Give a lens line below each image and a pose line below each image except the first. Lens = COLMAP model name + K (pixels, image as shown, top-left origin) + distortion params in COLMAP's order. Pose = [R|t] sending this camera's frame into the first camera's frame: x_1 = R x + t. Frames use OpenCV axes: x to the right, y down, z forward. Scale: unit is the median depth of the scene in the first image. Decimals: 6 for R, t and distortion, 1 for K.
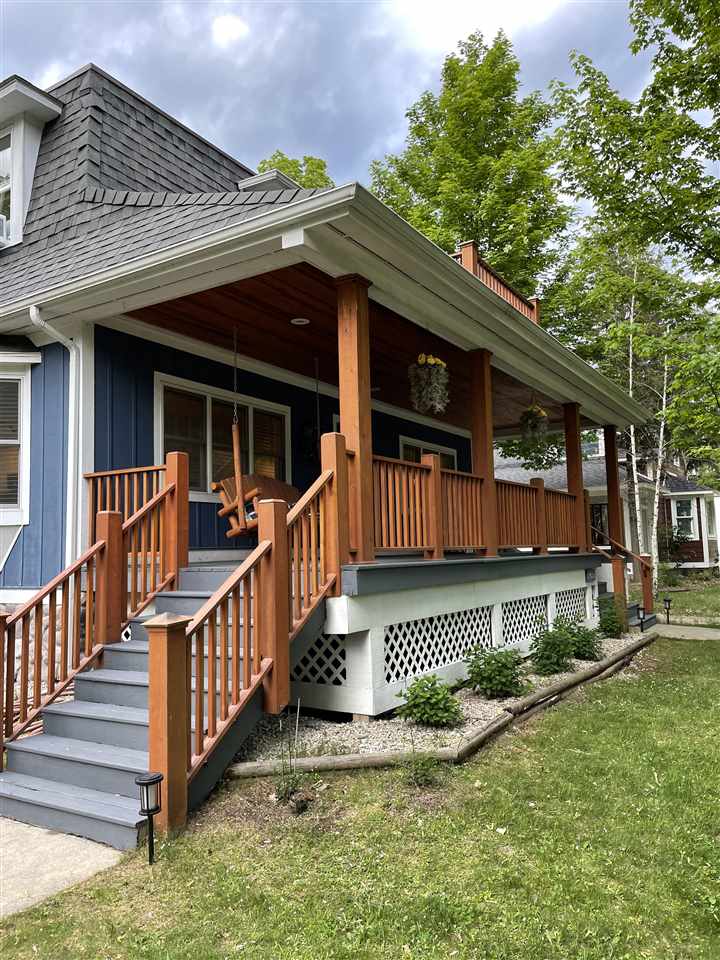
lens RADIAL K [[710.4, 0, 360.0], [0, 710.4, 480.0], [0, 0, 1]] dist [0.032441, 0.001026]
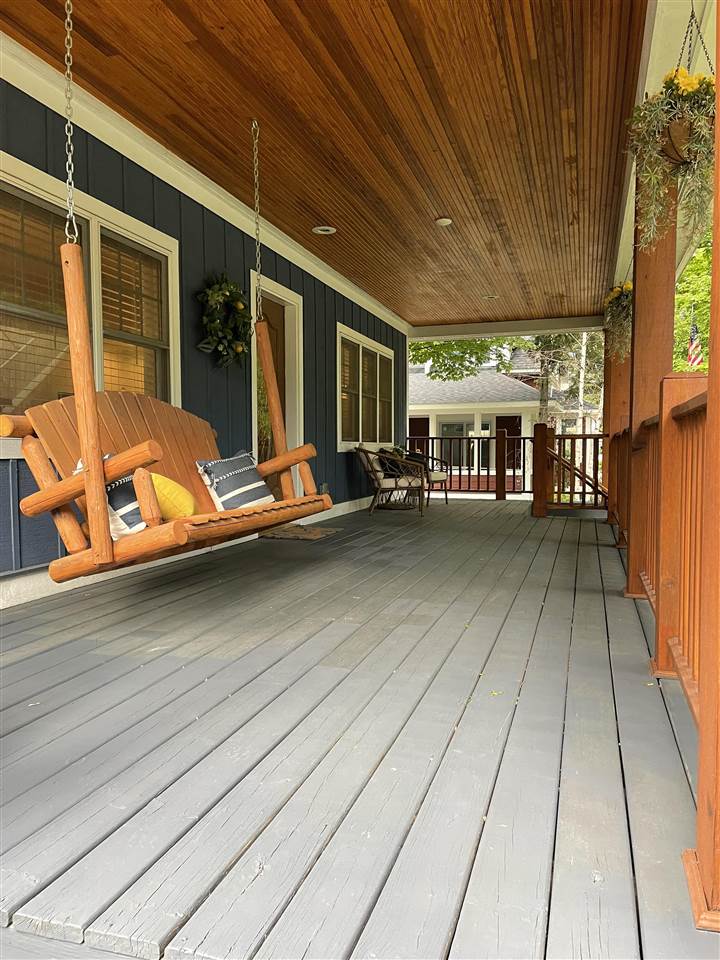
lens RADIAL K [[710.4, 0, 360.0], [0, 710.4, 480.0], [0, 0, 1]] dist [0.032441, 0.001026]
pose [[0.966965, 0.000785, 0.254909, -0.117720], [-0.036015, 0.990385, 0.133570, -0.016103], [-0.252353, -0.138338, 0.957695, 0.573117]]
